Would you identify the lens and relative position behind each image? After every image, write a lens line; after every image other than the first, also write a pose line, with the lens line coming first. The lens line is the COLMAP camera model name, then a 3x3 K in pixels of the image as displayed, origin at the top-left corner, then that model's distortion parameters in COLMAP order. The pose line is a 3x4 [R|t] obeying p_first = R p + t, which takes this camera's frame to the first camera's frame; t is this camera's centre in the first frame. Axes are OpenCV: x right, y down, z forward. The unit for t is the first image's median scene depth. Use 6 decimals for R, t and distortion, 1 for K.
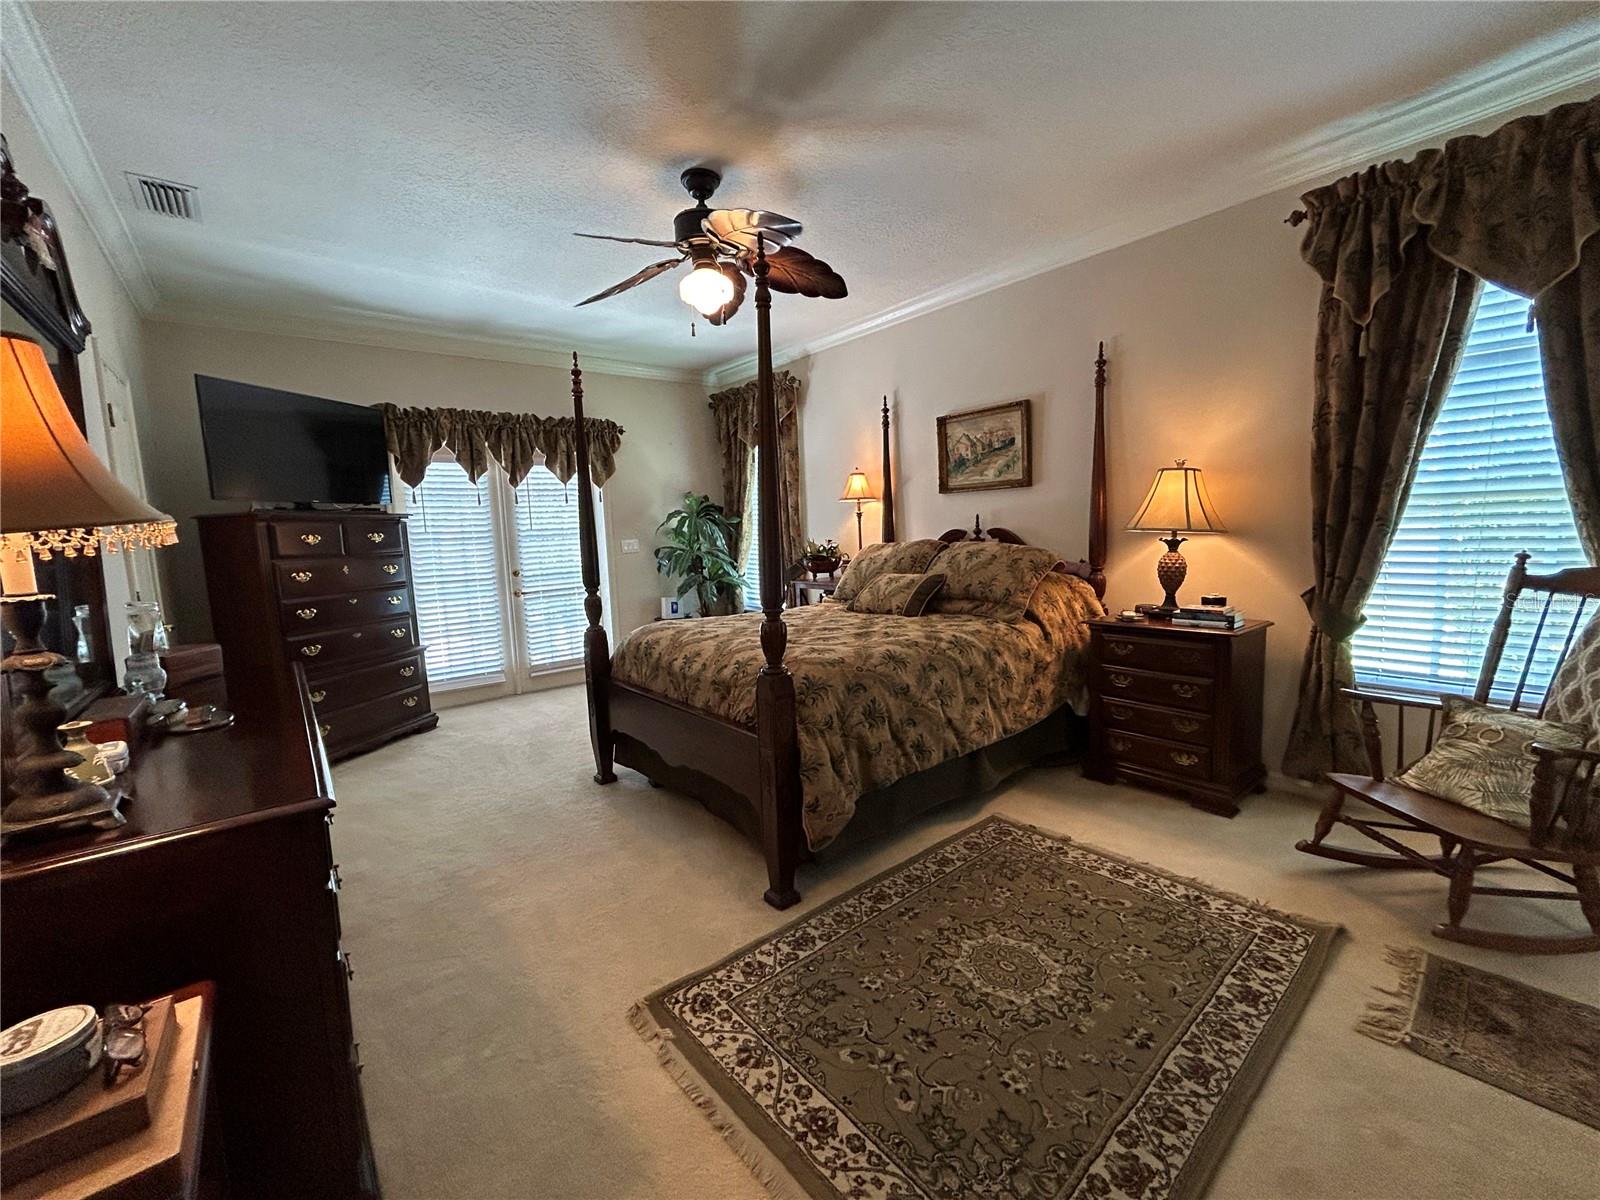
lens RADIAL K [[649.6, 0, 805.9], [0, 649.6, 592.6], [0, 0, 1]] dist [-0.001332, 0.001022]
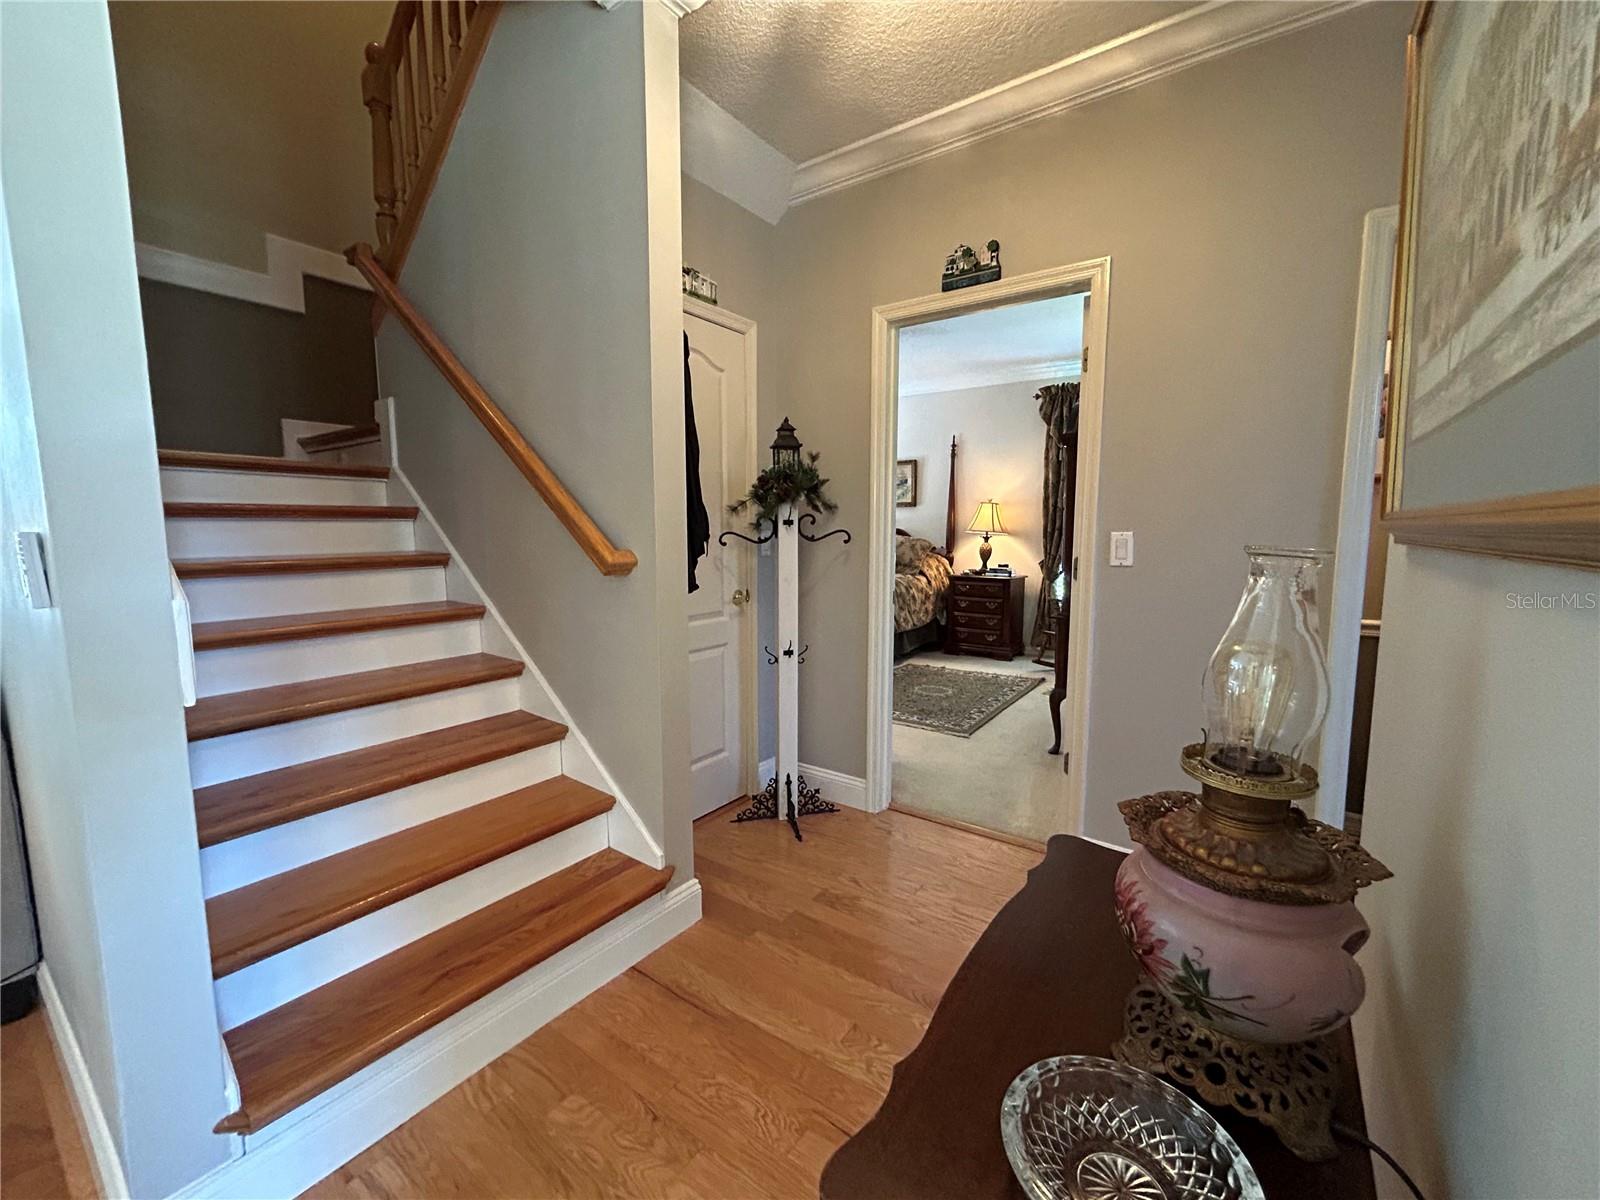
lens RADIAL K [[649.6, 0, 800.2], [0, 649.6, 594.4], [0, 0, 1]] dist [-0.001332, 0.001022]
pose [[0.967092, 0.012928, 0.254098, -0.518297], [-0.012538, 0.999916, -0.003153, 0.113808], [-0.254117, -0.000137, 0.967173, -0.830565]]
